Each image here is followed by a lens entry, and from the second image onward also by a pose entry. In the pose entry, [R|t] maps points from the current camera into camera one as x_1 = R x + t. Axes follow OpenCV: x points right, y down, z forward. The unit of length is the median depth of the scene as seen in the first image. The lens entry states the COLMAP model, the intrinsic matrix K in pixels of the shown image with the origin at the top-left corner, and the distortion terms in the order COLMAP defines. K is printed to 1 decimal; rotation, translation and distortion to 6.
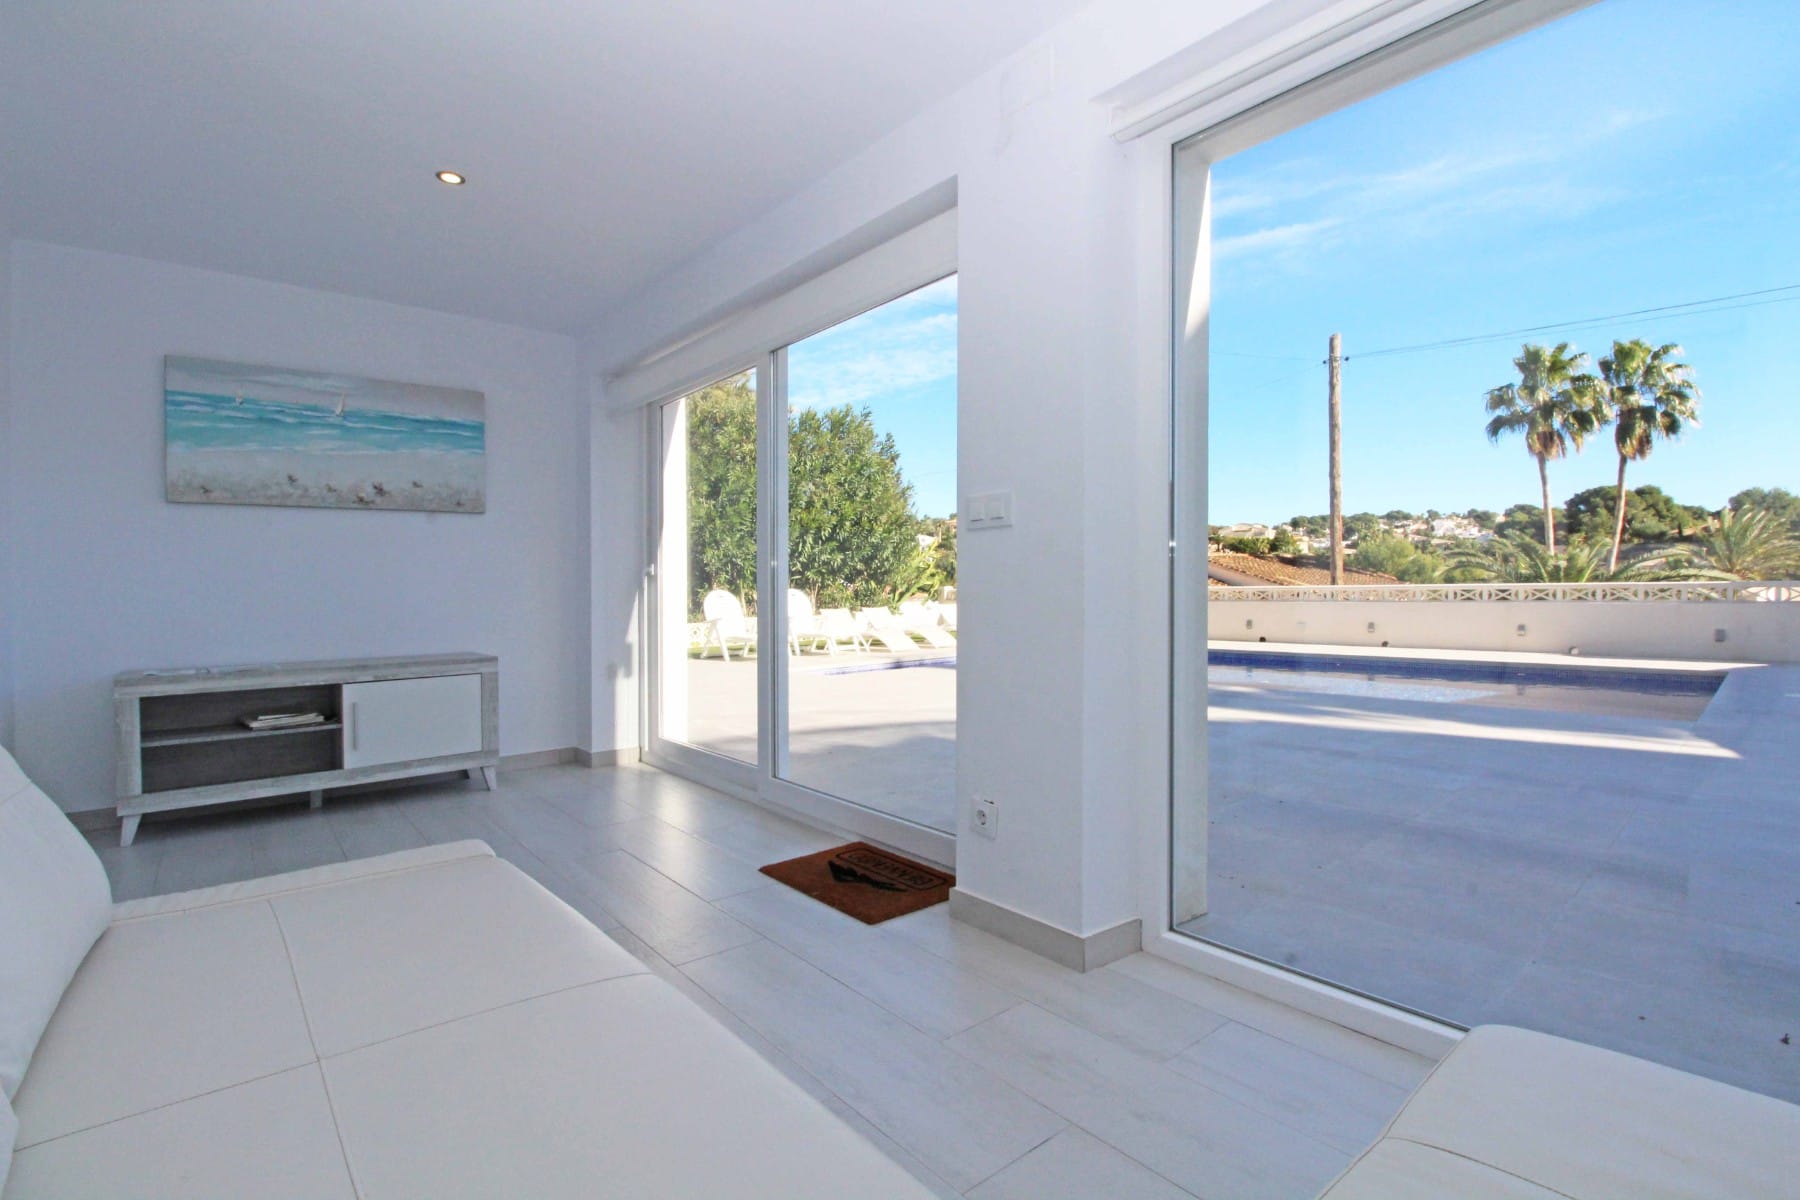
lens RADIAL K [[850.3, 0, 900.0], [0, 850.3, 600.0], [0, 0, 1]] dist [0.001264, 0.000228]
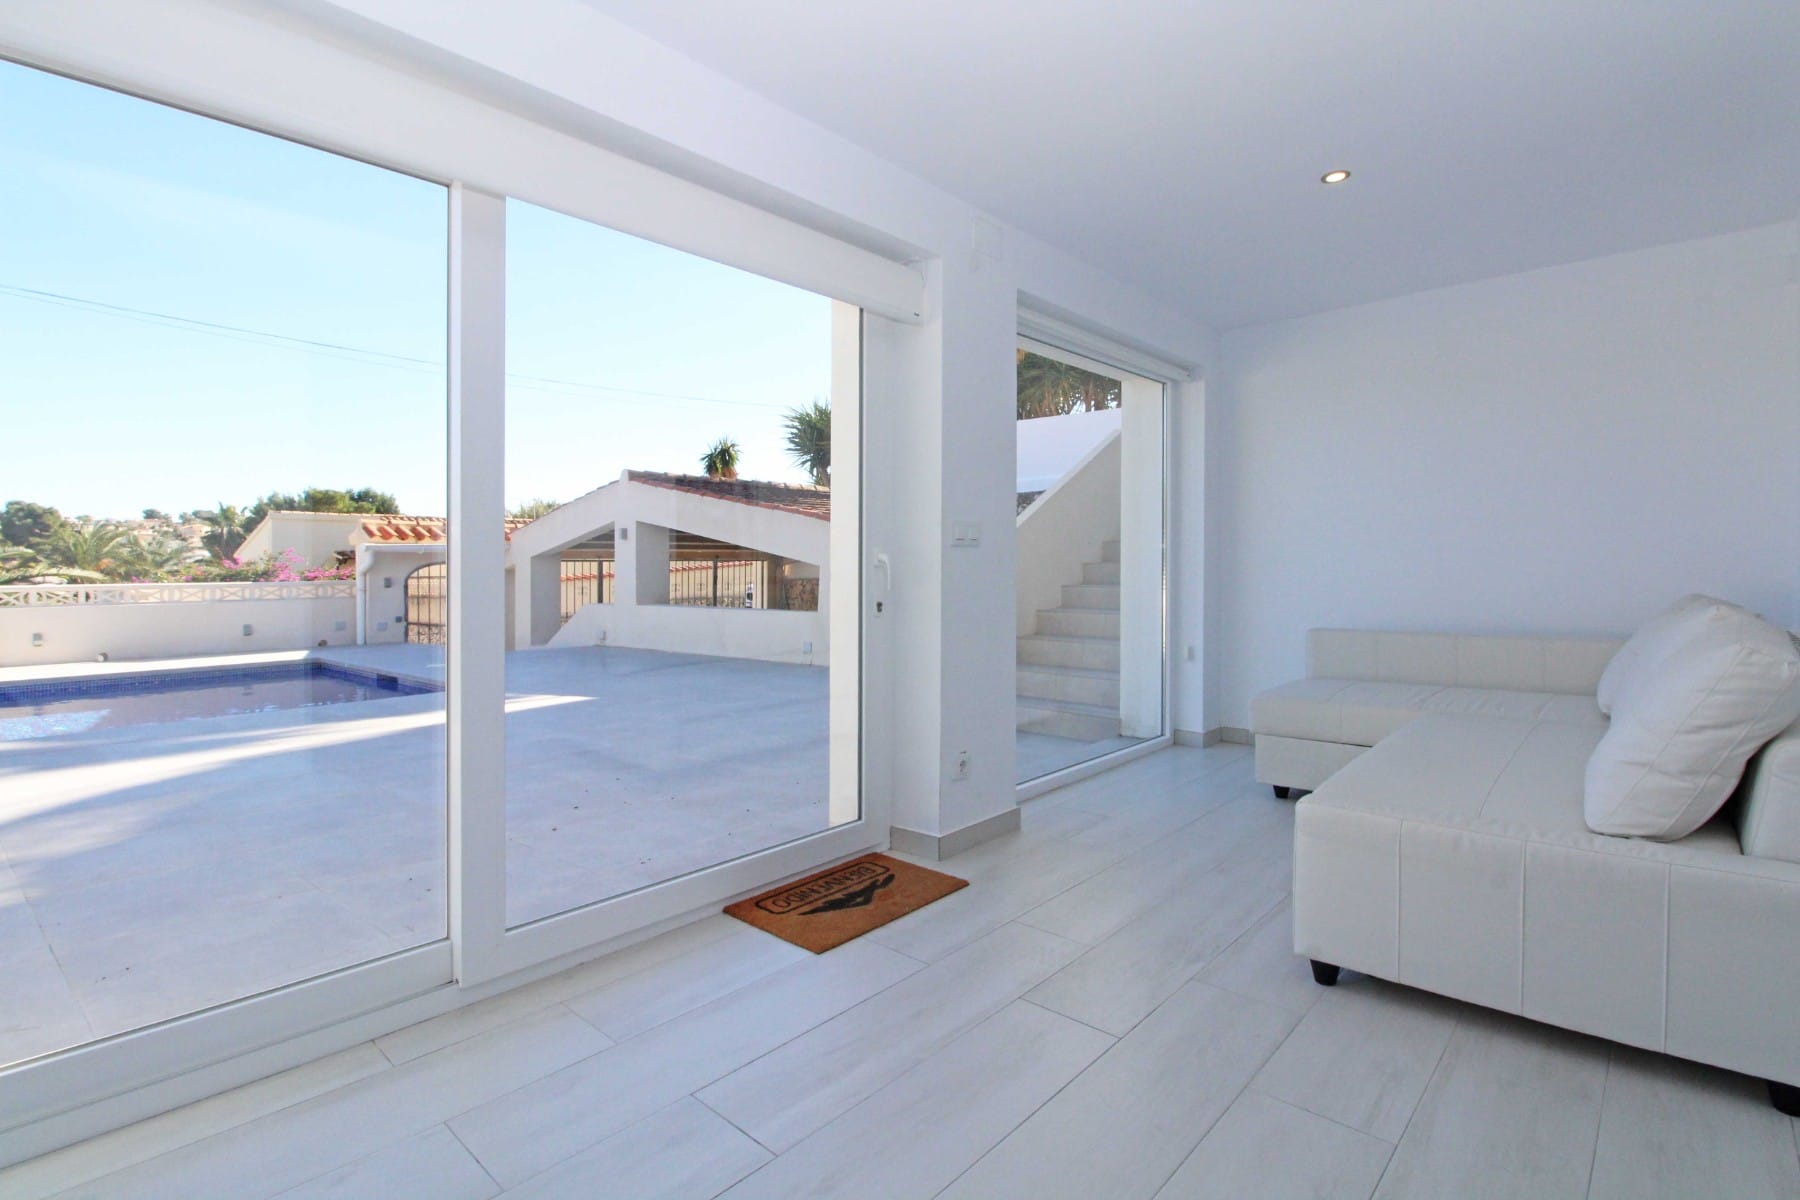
lens RADIAL K [[850.3, 0, 900.0], [0, 850.3, 600.0], [0, 0, 1]] dist [0.001264, 0.000228]
pose [[-0.154109, -0.023649, 0.987771, -0.974231], [0.023246, 0.999350, 0.027553, -0.031638], [-0.987780, 0.027208, -0.153459, 1.065702]]
